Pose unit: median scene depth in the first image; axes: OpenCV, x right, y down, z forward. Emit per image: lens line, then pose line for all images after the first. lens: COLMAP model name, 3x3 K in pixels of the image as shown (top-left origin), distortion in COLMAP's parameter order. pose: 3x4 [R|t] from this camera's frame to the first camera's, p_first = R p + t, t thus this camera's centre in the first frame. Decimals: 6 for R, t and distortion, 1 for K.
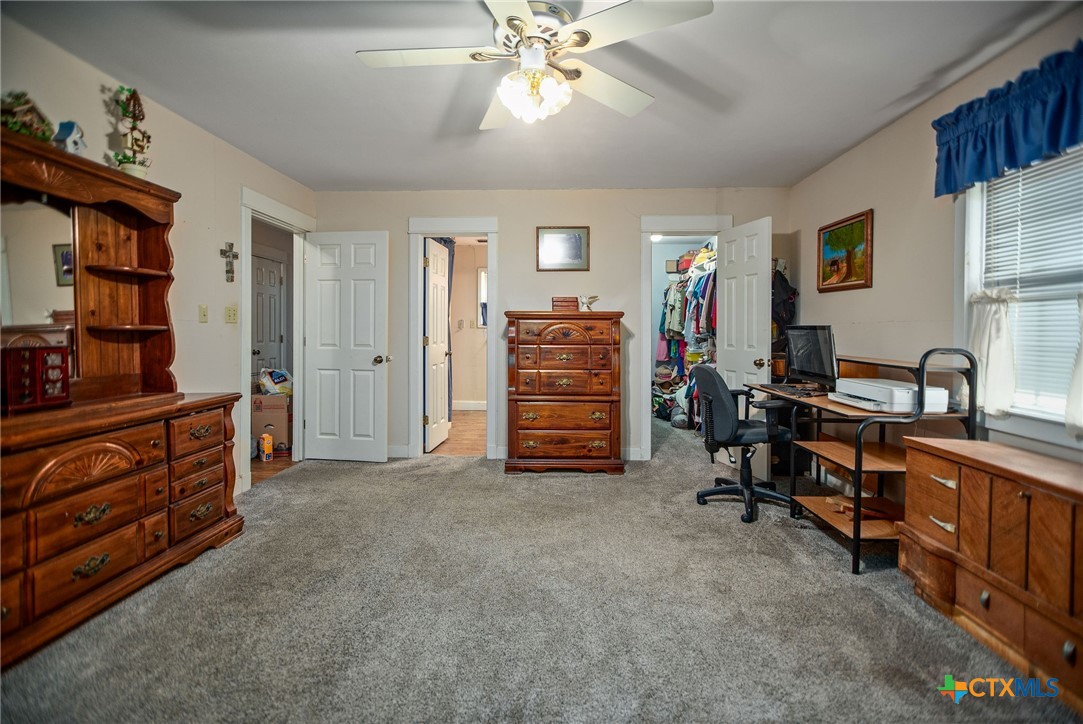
lens RADIAL K [[469.8, 0, 541.9], [0, 469.8, 335.5], [0, 0, 1]] dist [-0.000016, 0.000041]
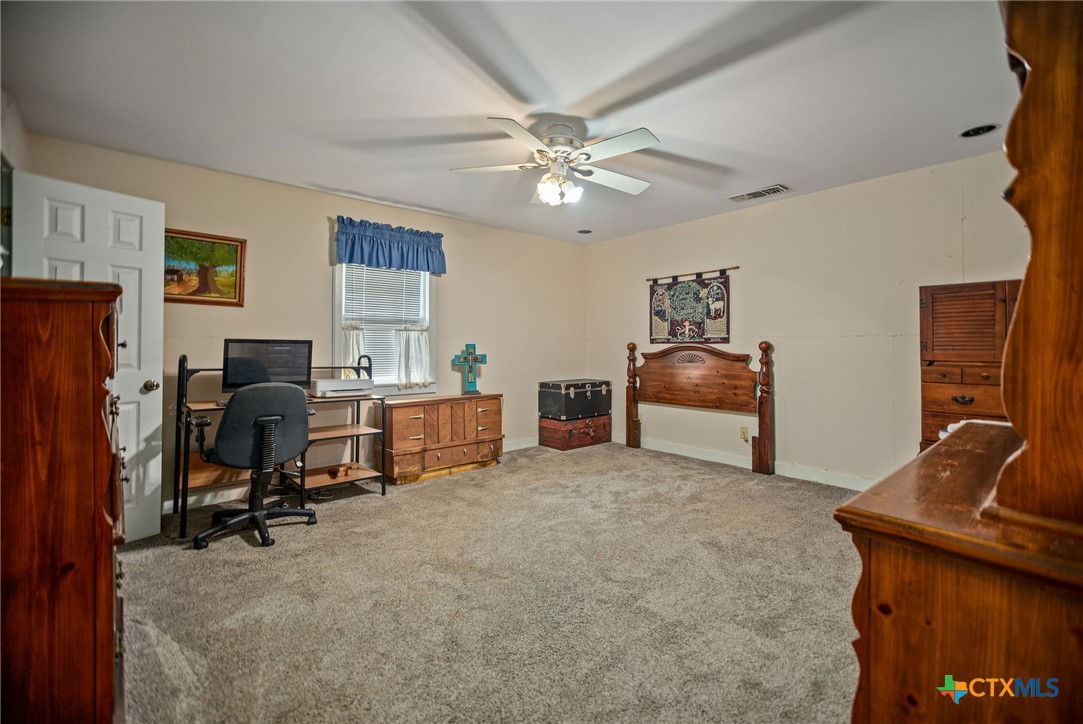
lens RADIAL K [[469.8, 0, 541.9], [0, 469.8, 335.5], [0, 0, 1]] dist [-0.000016, 0.000041]
pose [[-0.690178, 0.014678, 0.723490, -0.578306], [0.004731, 0.999864, -0.015772, -0.008596], [-0.723624, -0.007463, -0.690154, 1.127242]]
